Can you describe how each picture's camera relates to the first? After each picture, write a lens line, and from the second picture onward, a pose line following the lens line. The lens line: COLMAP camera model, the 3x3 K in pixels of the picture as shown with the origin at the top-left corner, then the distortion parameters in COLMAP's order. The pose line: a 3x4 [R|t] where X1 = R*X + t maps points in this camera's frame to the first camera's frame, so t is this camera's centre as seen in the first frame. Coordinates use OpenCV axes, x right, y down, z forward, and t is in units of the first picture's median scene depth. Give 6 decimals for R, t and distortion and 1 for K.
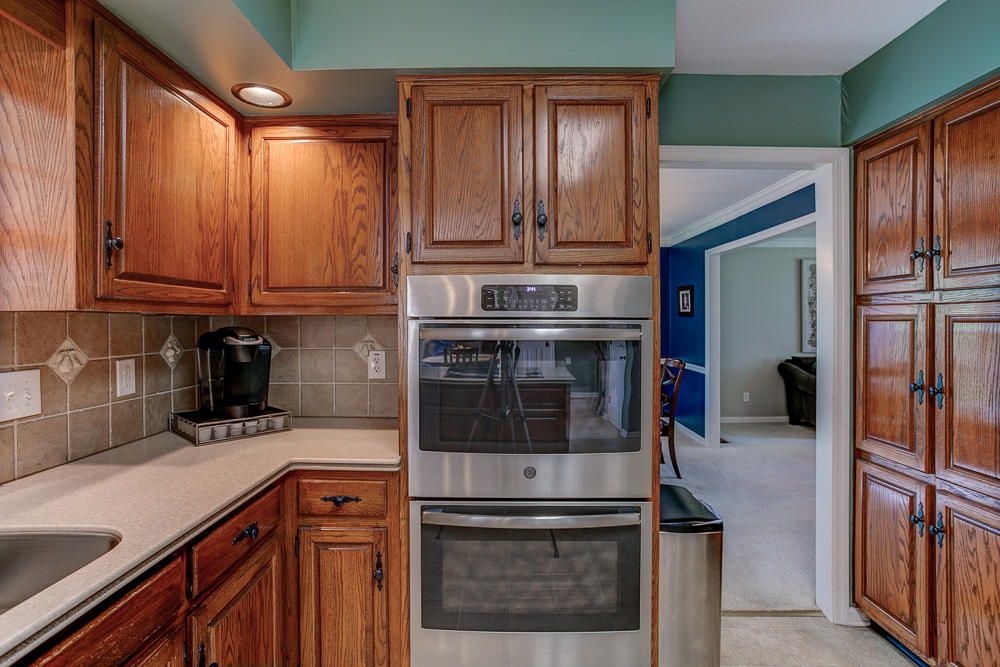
lens RADIAL K [[497.0, 0, 491.3], [0, 497.0, 318.5], [0, 0, 1]] dist [-0.027061, 0.011606]
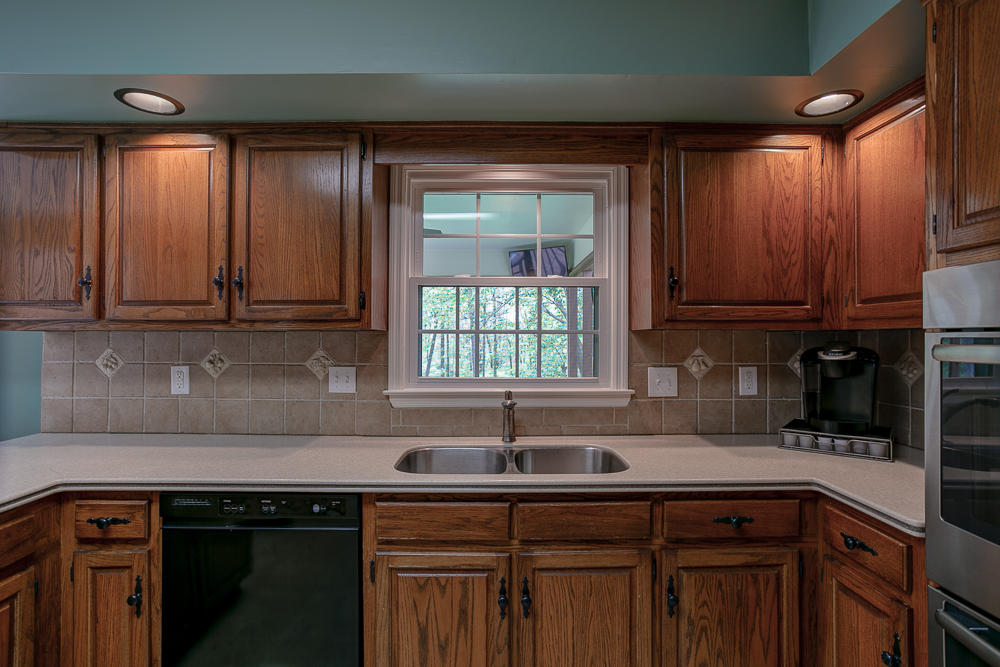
lens RADIAL K [[497.0, 0, 497.1], [0, 497.0, 333.1], [0, 0, 1]] dist [-0.027061, 0.011606]
pose [[0.012299, -0.009015, -0.999884, 0.513194], [0.003544, 0.999953, -0.008972, 0.007113], [0.999918, -0.003434, 0.012331, 0.348326]]
